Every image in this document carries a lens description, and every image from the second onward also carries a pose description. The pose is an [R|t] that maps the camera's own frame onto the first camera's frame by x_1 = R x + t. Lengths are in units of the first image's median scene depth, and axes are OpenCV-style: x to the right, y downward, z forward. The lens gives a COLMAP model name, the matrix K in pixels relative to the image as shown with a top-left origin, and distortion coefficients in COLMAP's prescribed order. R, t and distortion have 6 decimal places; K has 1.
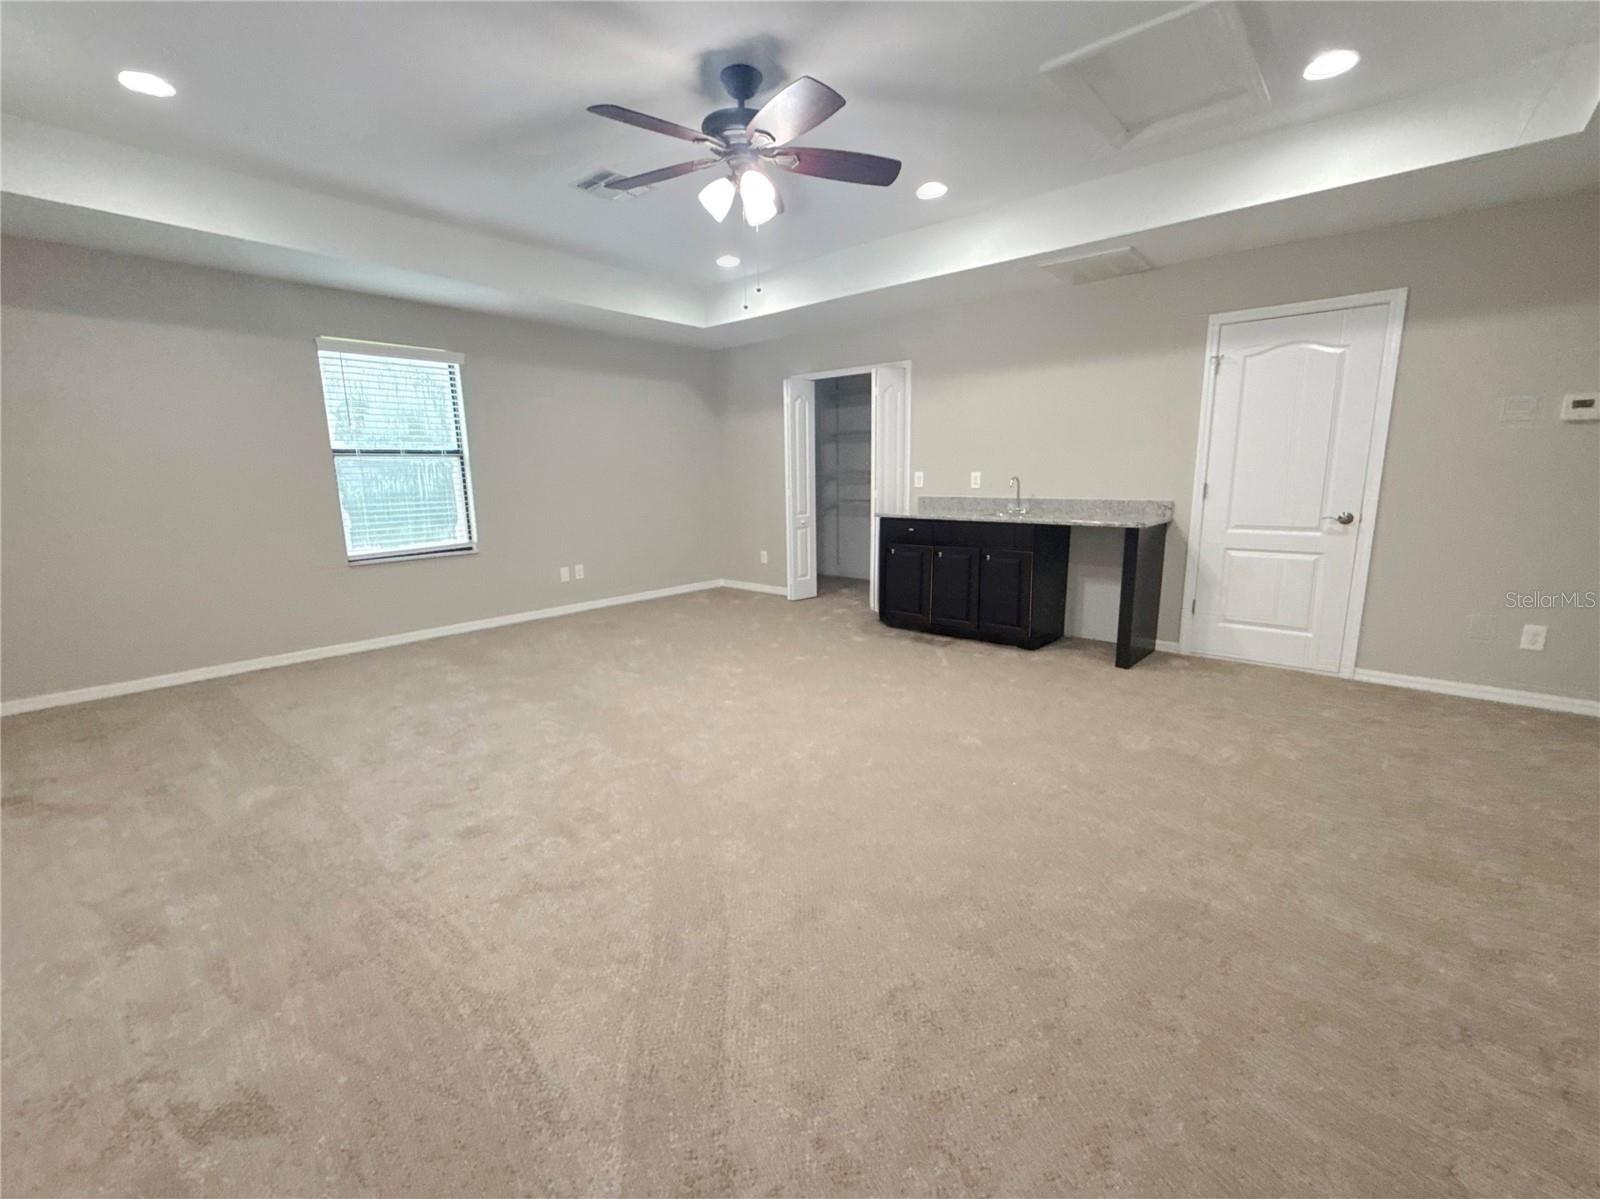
lens RADIAL K [[663.8, 0, 784.5], [0, 663.8, 606.5], [0, 0, 1]] dist [0.003030, 0.000080]
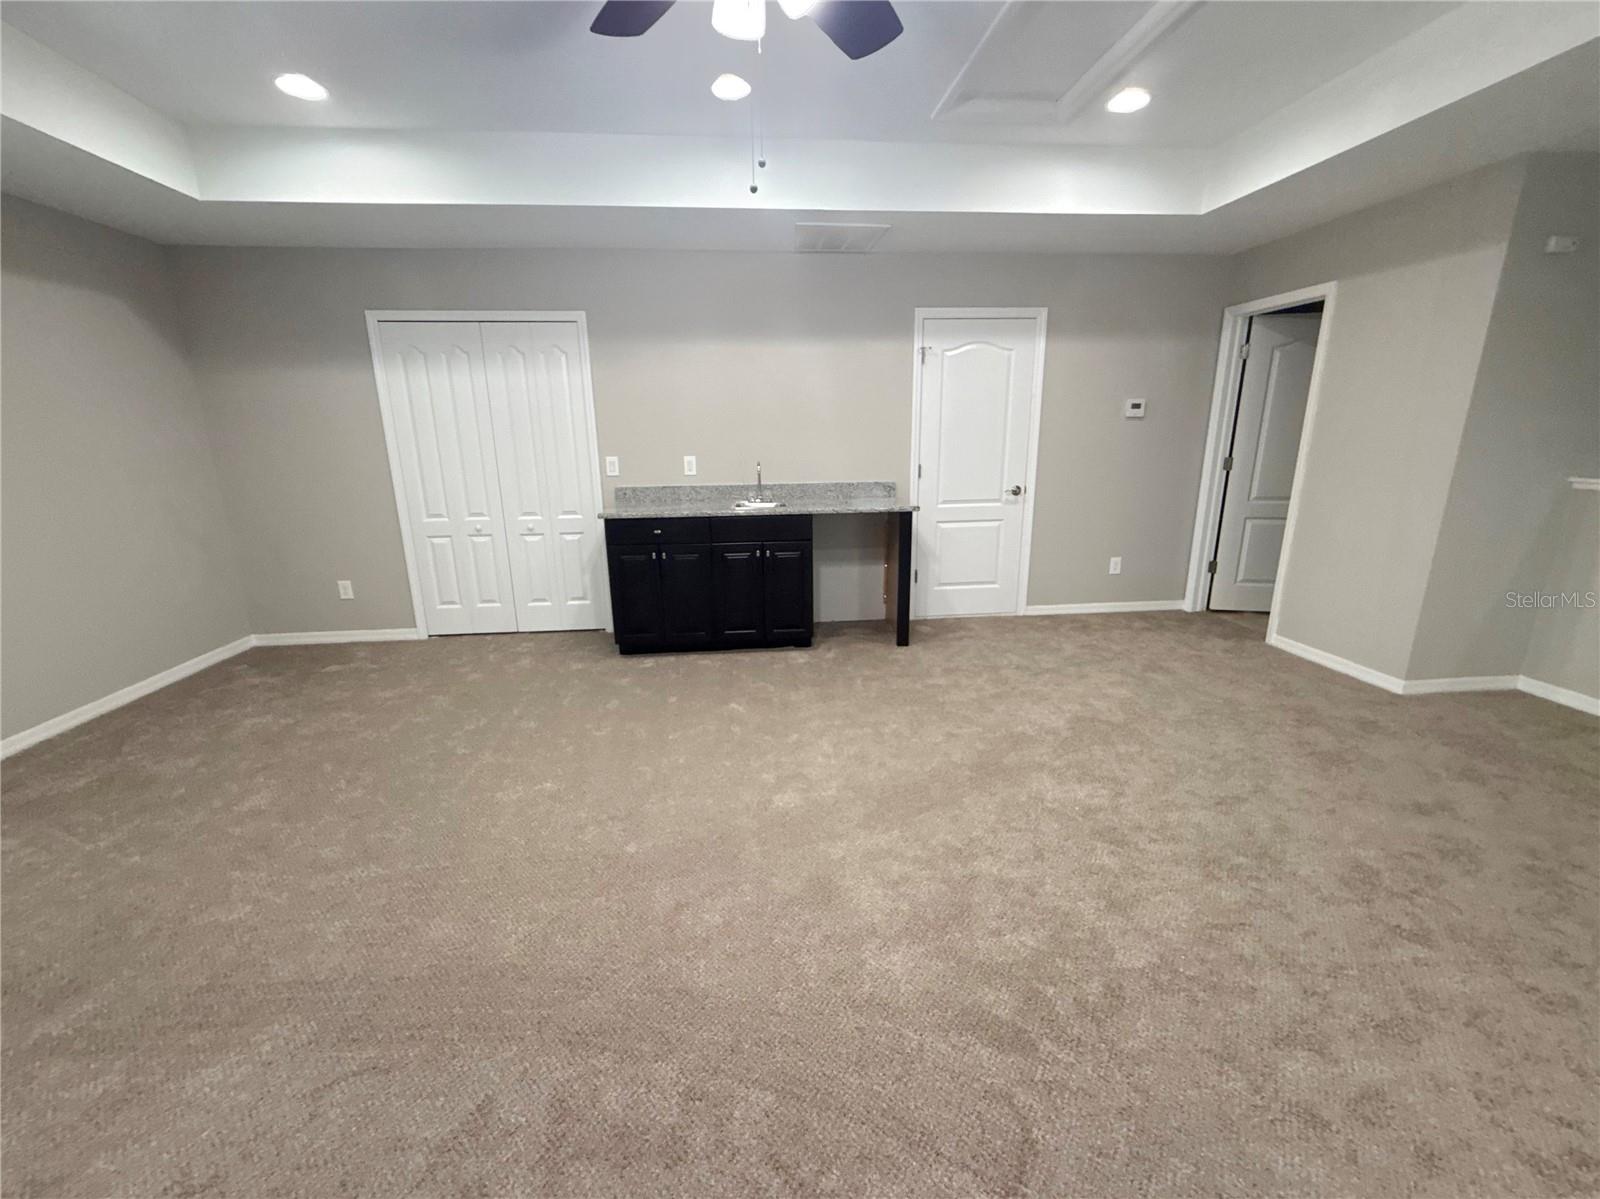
lens RADIAL K [[663.8, 0, 790.4], [0, 663.8, 605.1], [0, 0, 1]] dist [0.003030, 0.000080]
pose [[0.686162, -0.181034, 0.704562, -0.339479], [0.151785, 0.982851, 0.104718, -0.108069], [-0.711437, 0.035088, 0.701873, 0.405508]]
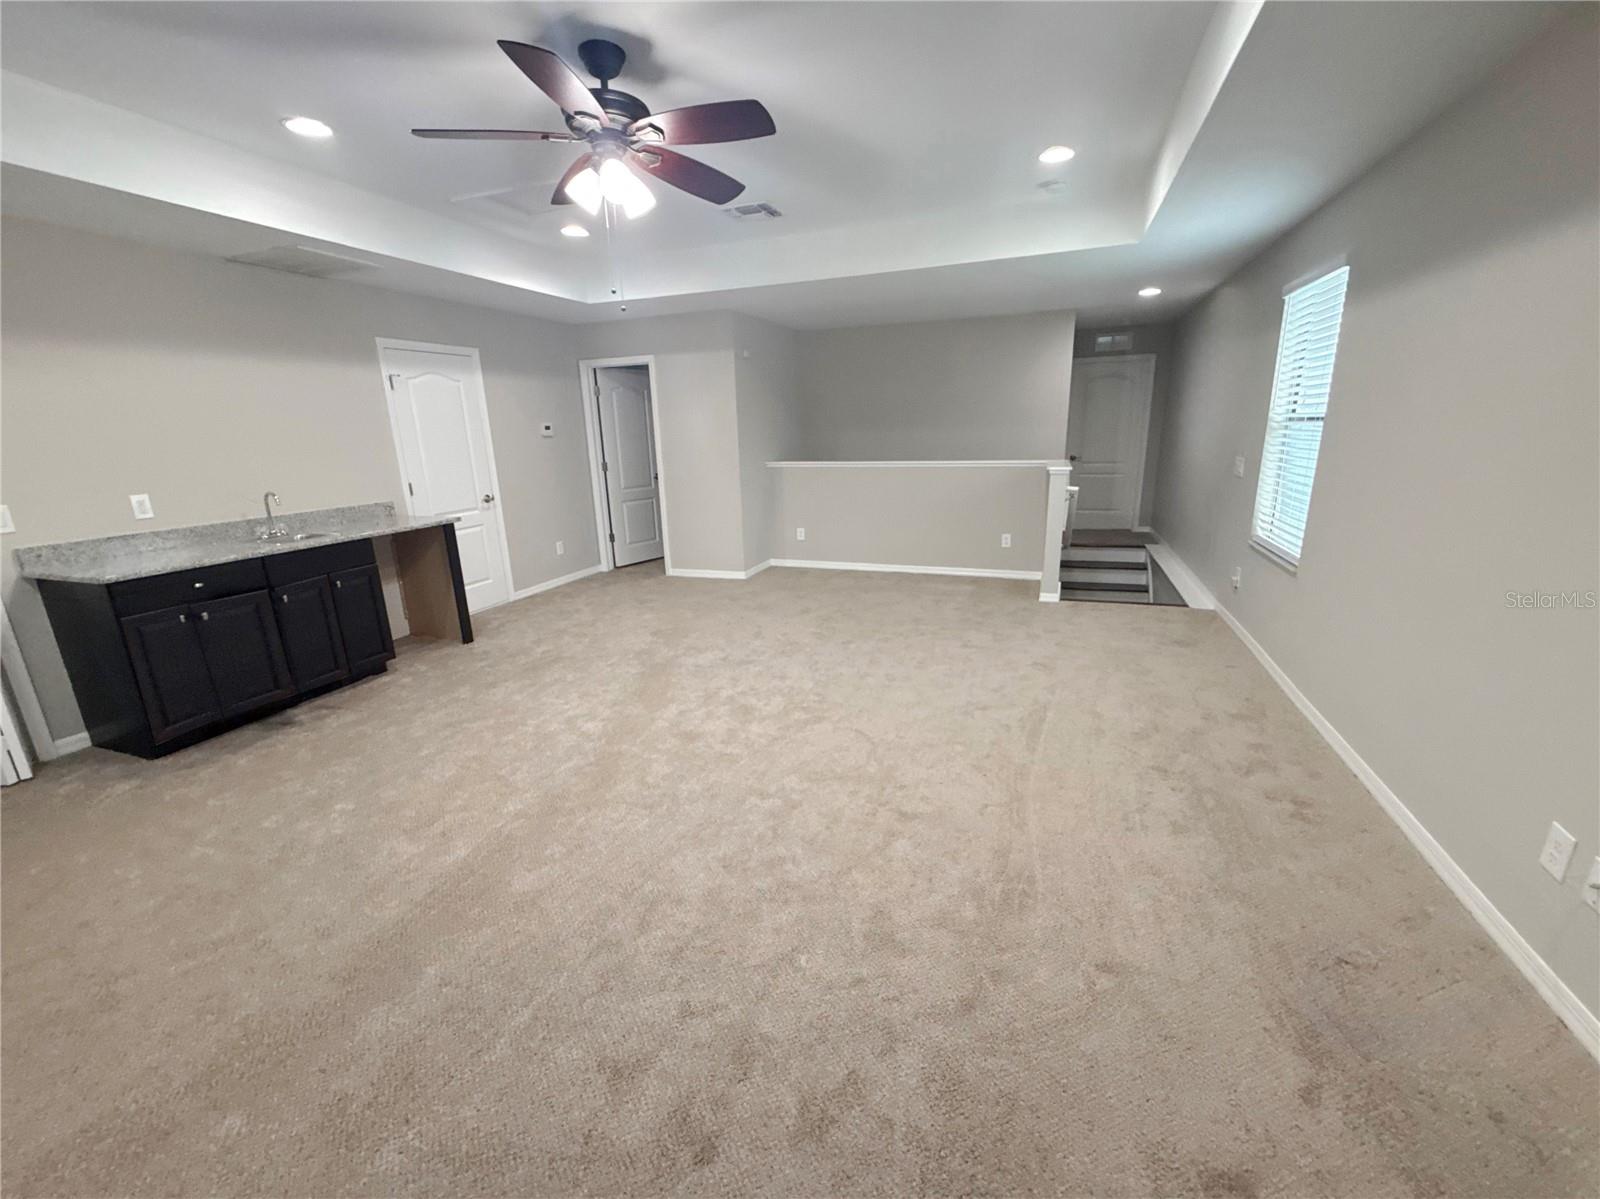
lens RADIAL K [[663.8, 0, 792.8], [0, 663.8, 615.8], [0, 0, 1]] dist [0.003030, 0.000080]
pose [[-0.351529, -0.236705, 0.905758, -0.752409], [0.224839, 0.917843, 0.327125, -0.209466], [-0.908776, 0.318644, -0.269428, 0.804838]]
